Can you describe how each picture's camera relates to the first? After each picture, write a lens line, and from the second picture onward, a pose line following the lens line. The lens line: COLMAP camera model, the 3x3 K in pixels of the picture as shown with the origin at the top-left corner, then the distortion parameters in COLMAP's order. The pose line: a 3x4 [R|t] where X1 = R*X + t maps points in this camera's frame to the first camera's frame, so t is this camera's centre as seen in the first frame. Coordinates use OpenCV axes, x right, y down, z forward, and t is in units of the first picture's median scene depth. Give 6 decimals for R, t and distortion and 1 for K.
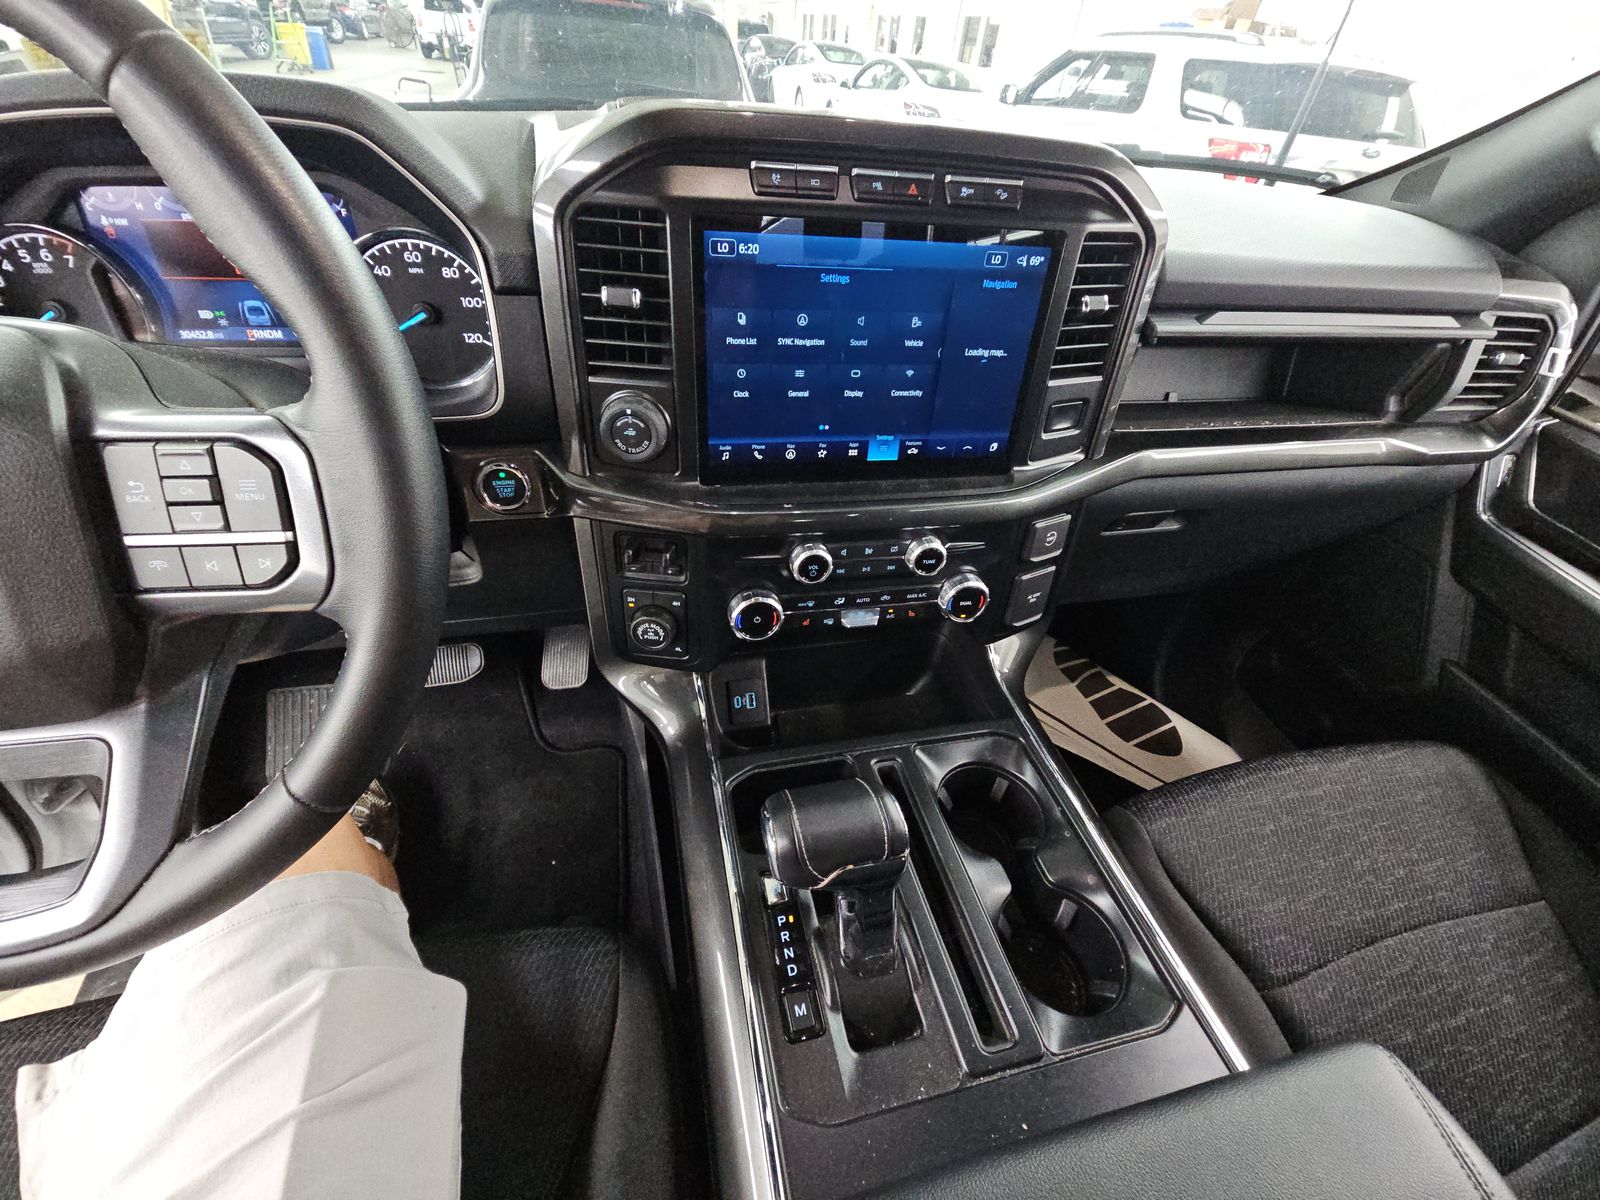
lens RADIAL K [[667.7, 0, 800.0], [0, 667.7, 600.0], [0, 0, 1]] dist [0.016500, -0.011411]
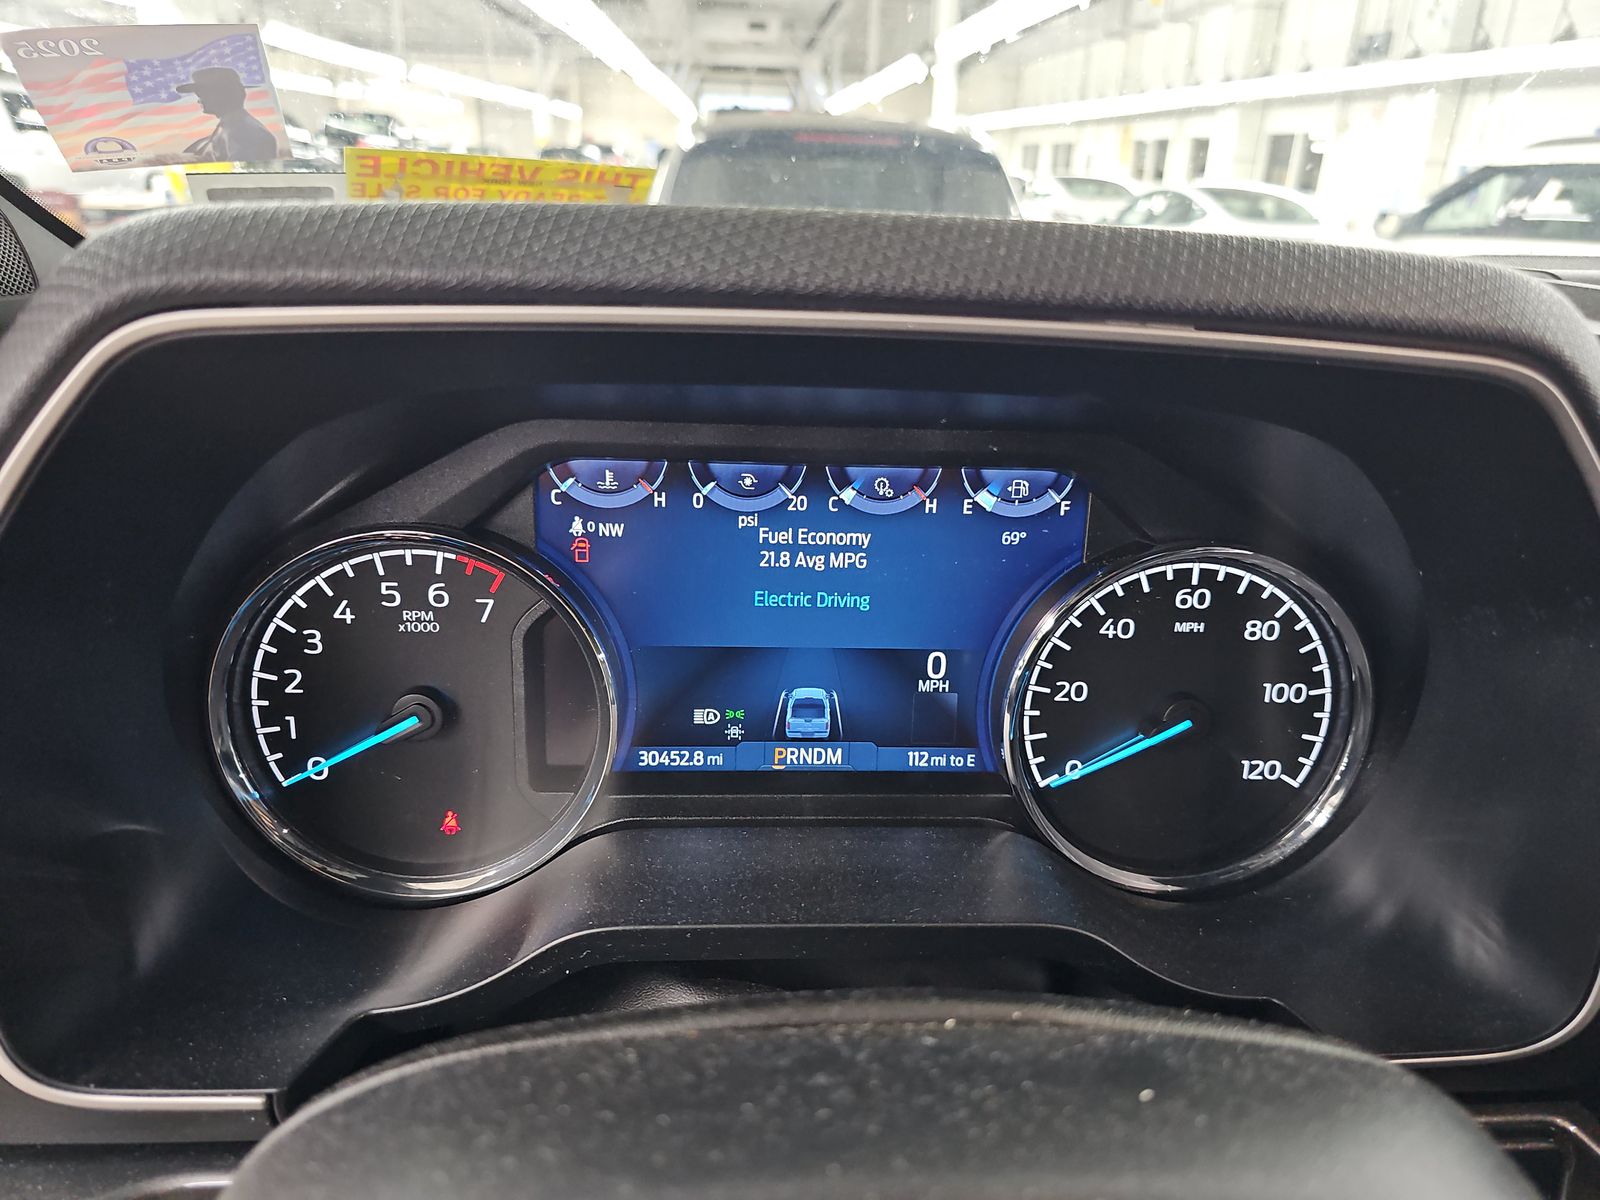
lens RADIAL K [[1086.7, 0, 800.0], [0, 1086.7, 600.0], [0, 0, 1]] dist [0.050789, -0.059677]
pose [[0.984004, 0.023741, -0.176557, -0.631269], [-0.079296, 0.945857, -0.314750, -0.251525], [0.159525, 0.323715, 0.932609, 0.299182]]
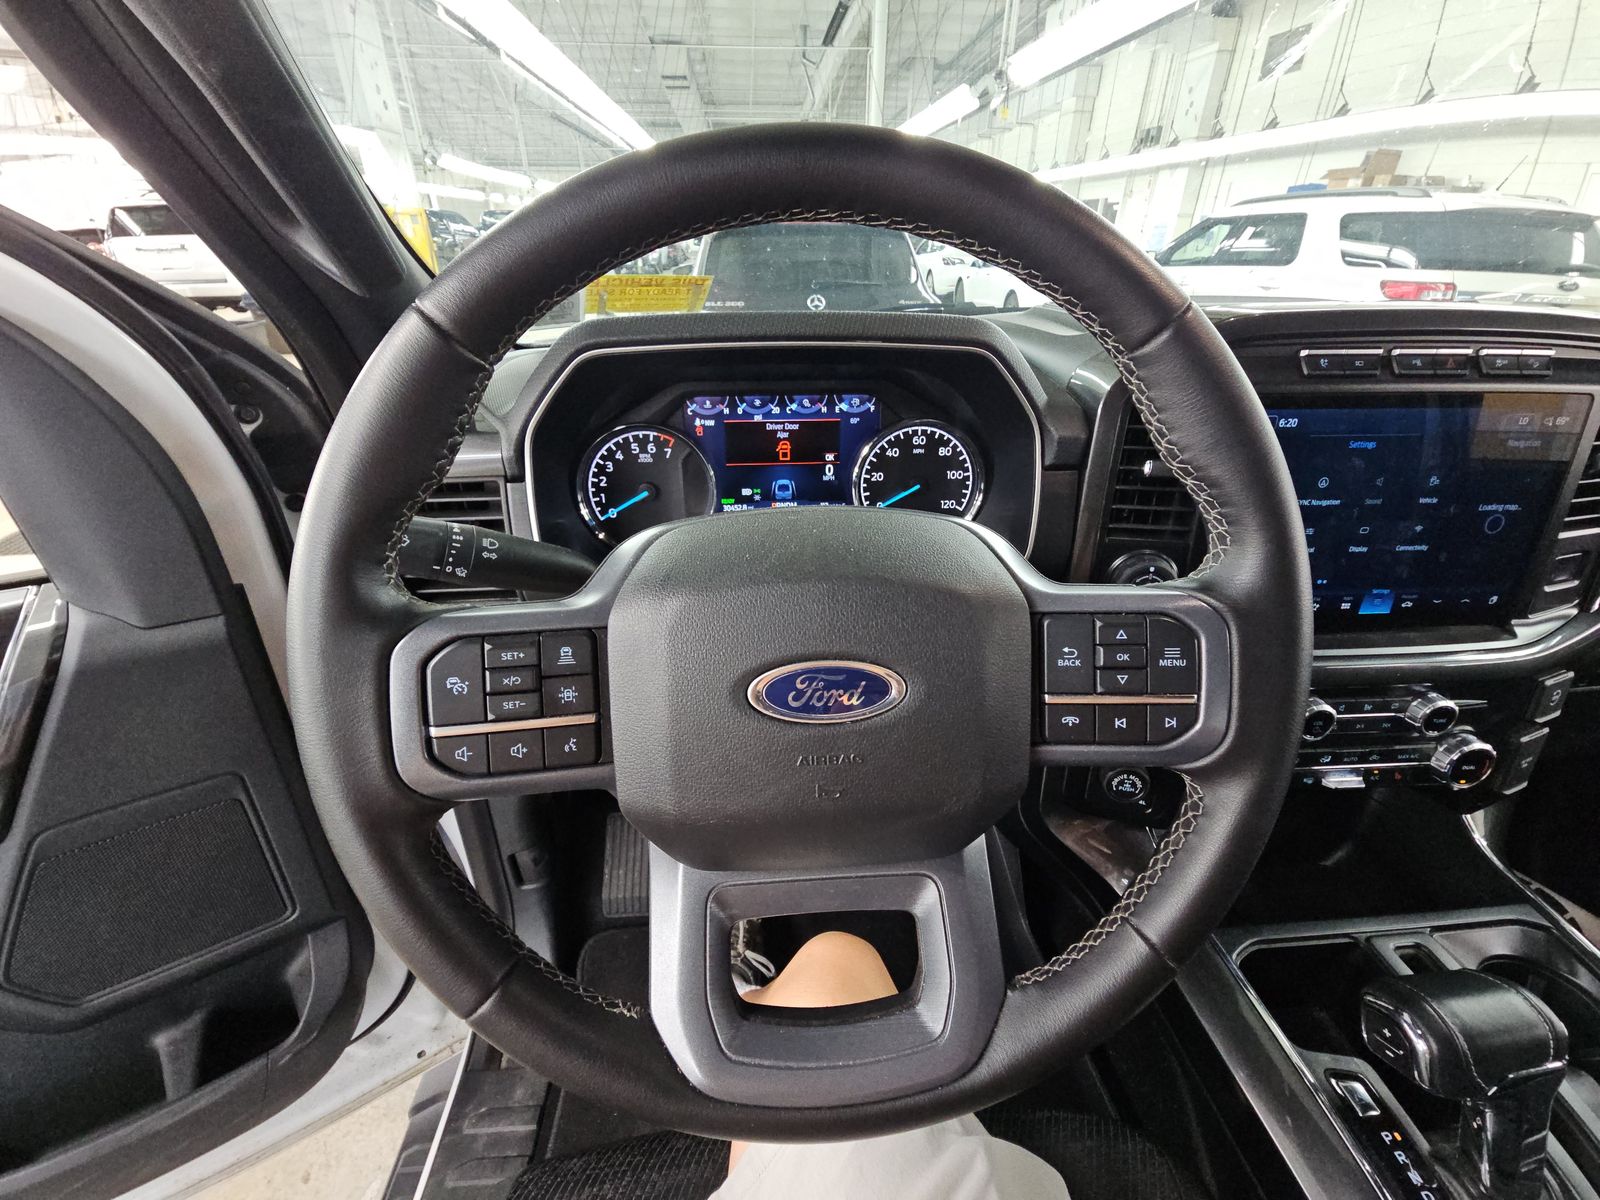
lens RADIAL K [[667.7, 0, 800.0], [0, 667.7, 600.0], [0, 0, 1]] dist [0.016500, -0.011411]
pose [[0.985047, 0.003550, -0.172246, -0.525294], [-0.037555, 0.980169, -0.194574, -0.006751], [0.168140, 0.198133, 0.965646, -0.087286]]
